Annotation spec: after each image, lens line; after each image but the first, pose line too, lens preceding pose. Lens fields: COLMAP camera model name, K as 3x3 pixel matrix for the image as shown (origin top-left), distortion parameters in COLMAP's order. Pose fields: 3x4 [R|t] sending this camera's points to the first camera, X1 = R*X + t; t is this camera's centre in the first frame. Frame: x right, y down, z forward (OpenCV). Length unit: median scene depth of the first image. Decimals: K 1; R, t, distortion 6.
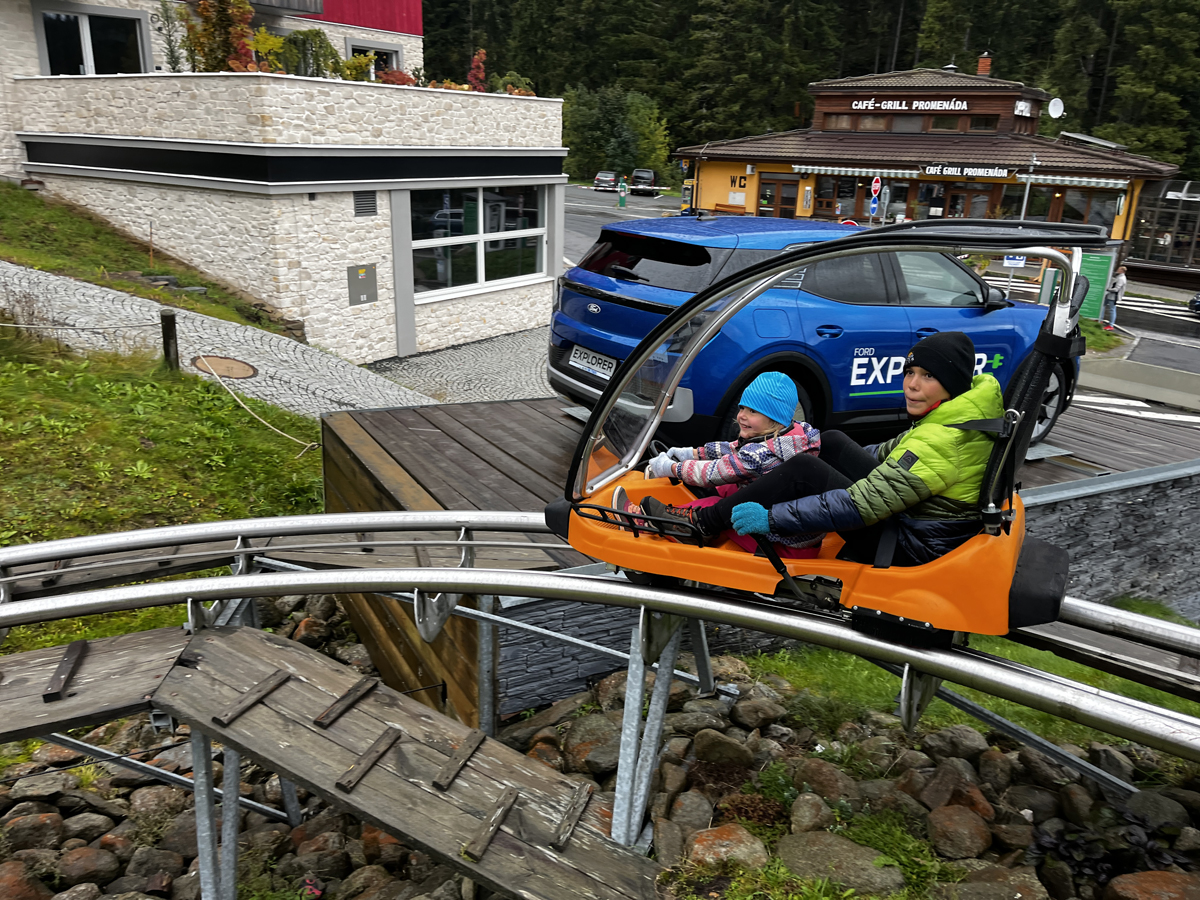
lens RADIAL K [[912.1, 0, 596.7], [0, 912.1, 458.0], [0, 0, 1]] dist [0.062455, -0.086626]
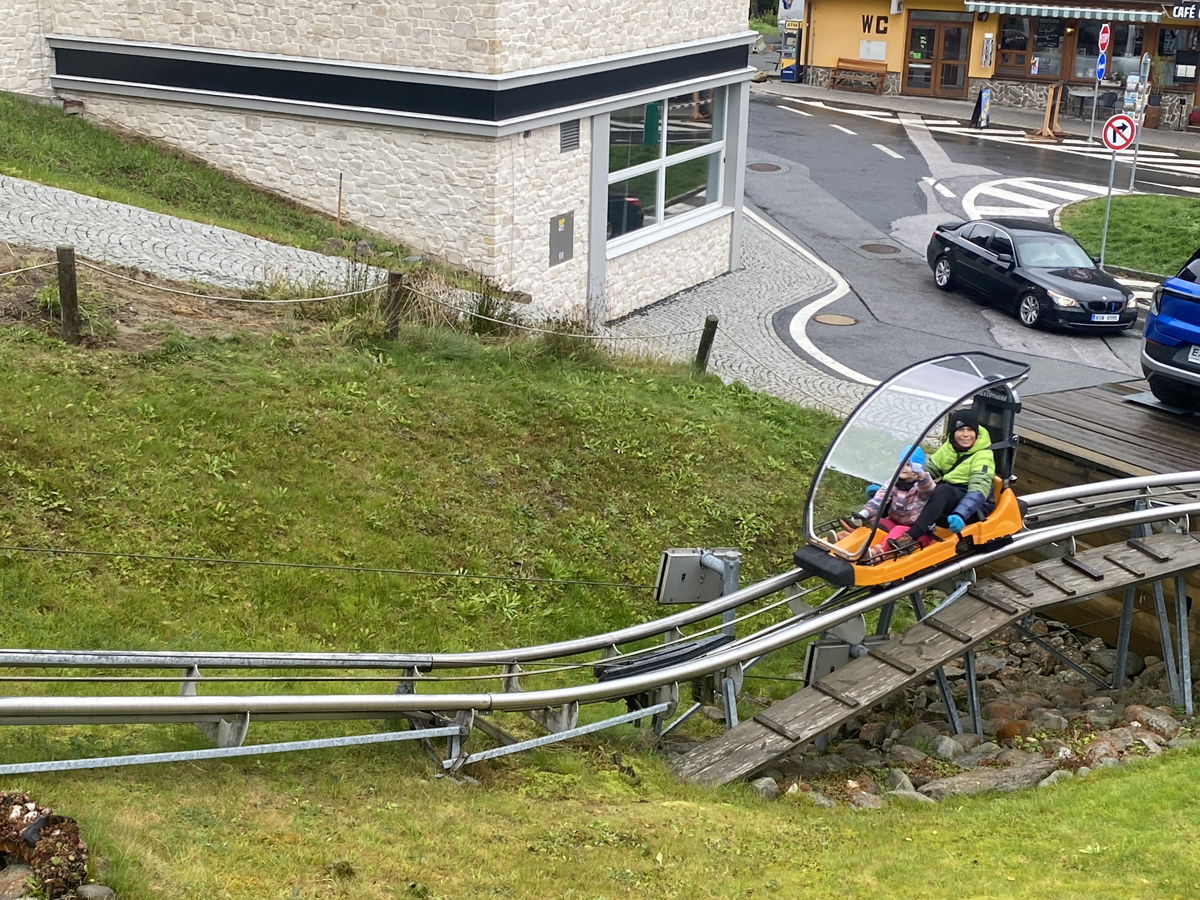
lens RADIAL K [[1691.9, 0, 600.0], [0, 1691.9, 450.0], [0, 0, 1]] dist [0.202091, -0.610489]
pose [[0.996078, -0.036079, 0.080785, -0.339207], [0.036972, 0.999270, -0.009595, 0.003100], [-0.080379, 0.012544, 0.996685, -0.414358]]
